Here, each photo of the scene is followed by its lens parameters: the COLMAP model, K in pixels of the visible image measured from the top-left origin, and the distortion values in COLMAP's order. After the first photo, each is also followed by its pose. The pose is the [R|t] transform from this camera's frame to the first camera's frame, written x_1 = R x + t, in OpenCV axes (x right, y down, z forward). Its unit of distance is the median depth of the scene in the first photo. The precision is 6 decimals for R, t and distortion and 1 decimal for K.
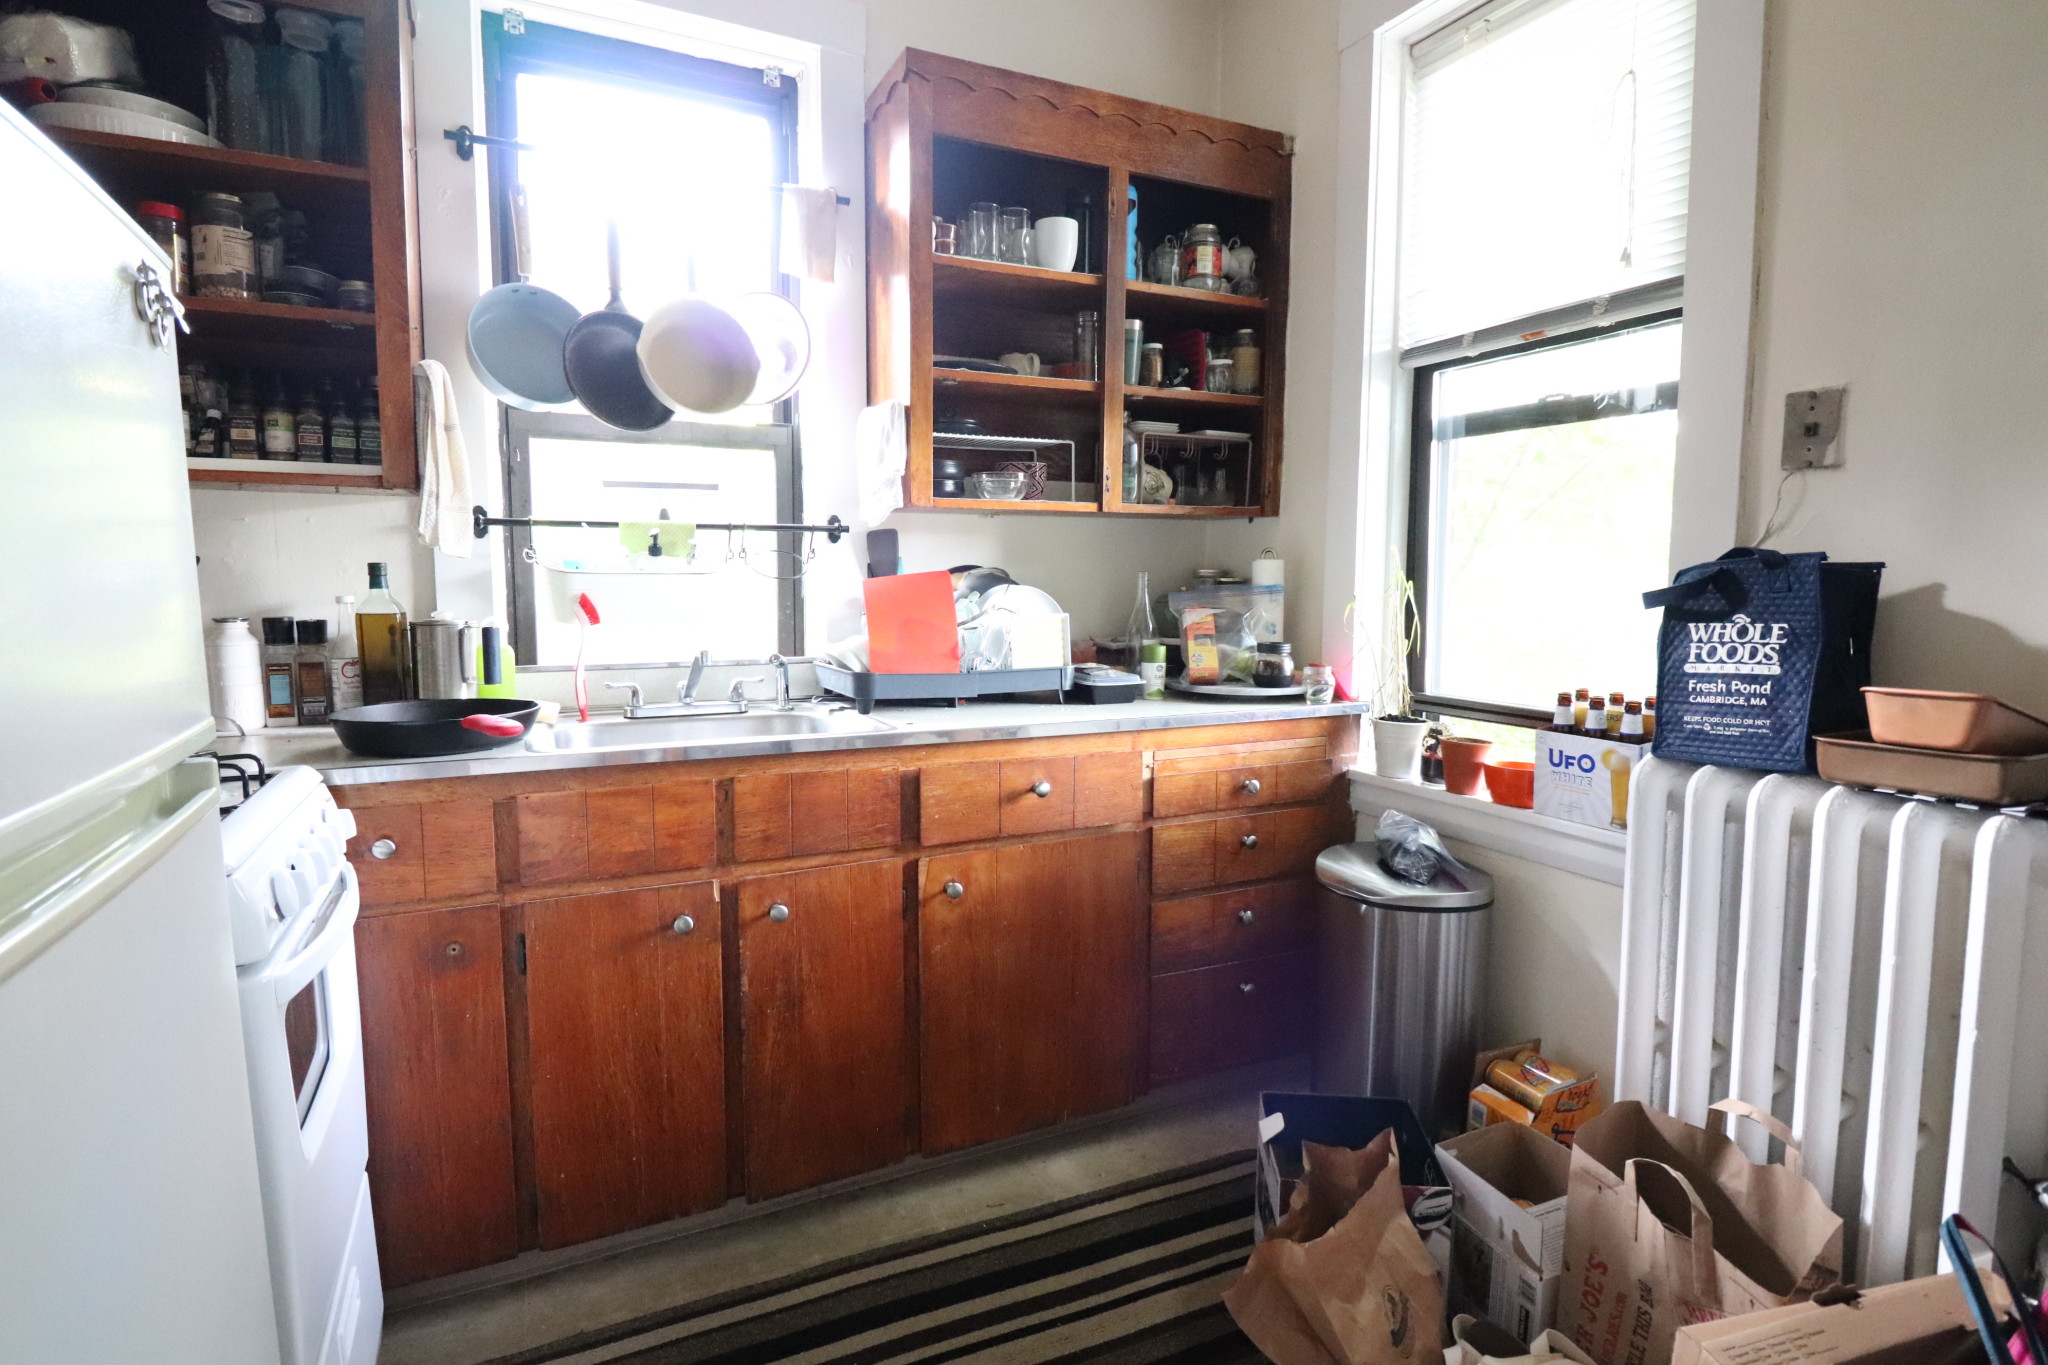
lens RADIAL K [[1048.6, 0, 1014.2], [0, 1048.6, 656.4], [0, 0, 1]] dist [0.000184, -0.000950]
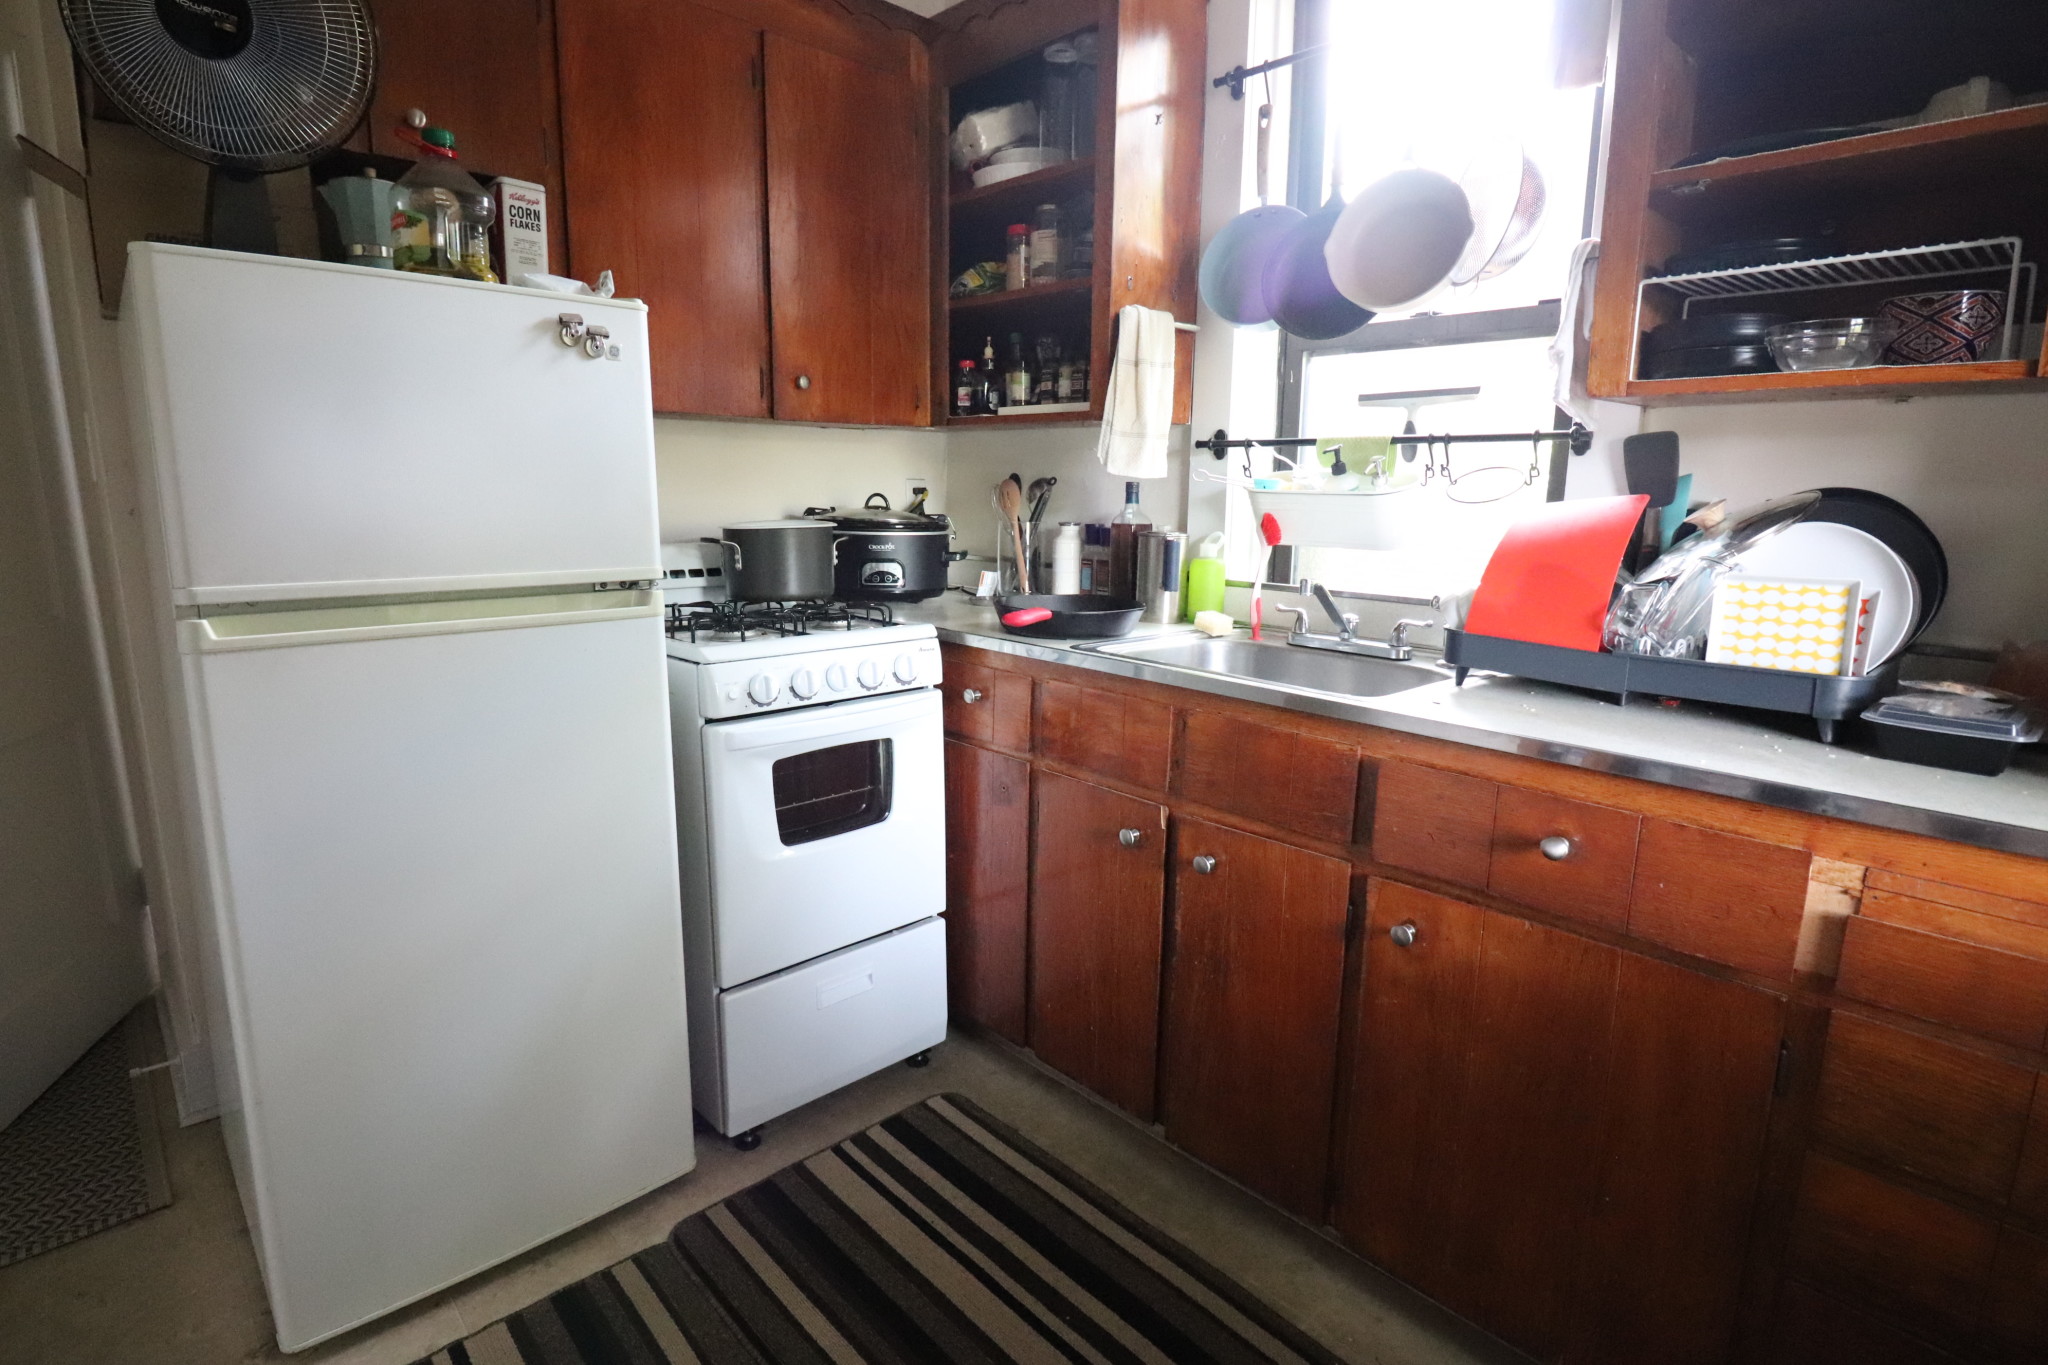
lens RADIAL K [[1048.6, 0, 1014.2], [0, 1048.6, 656.4], [0, 0, 1]] dist [0.000184, -0.000950]
pose [[0.276921, 0.158119, -0.947794, 0.532315], [-0.087794, 0.986406, 0.138909, -0.046161], [0.956873, 0.044744, 0.287039, 0.525937]]
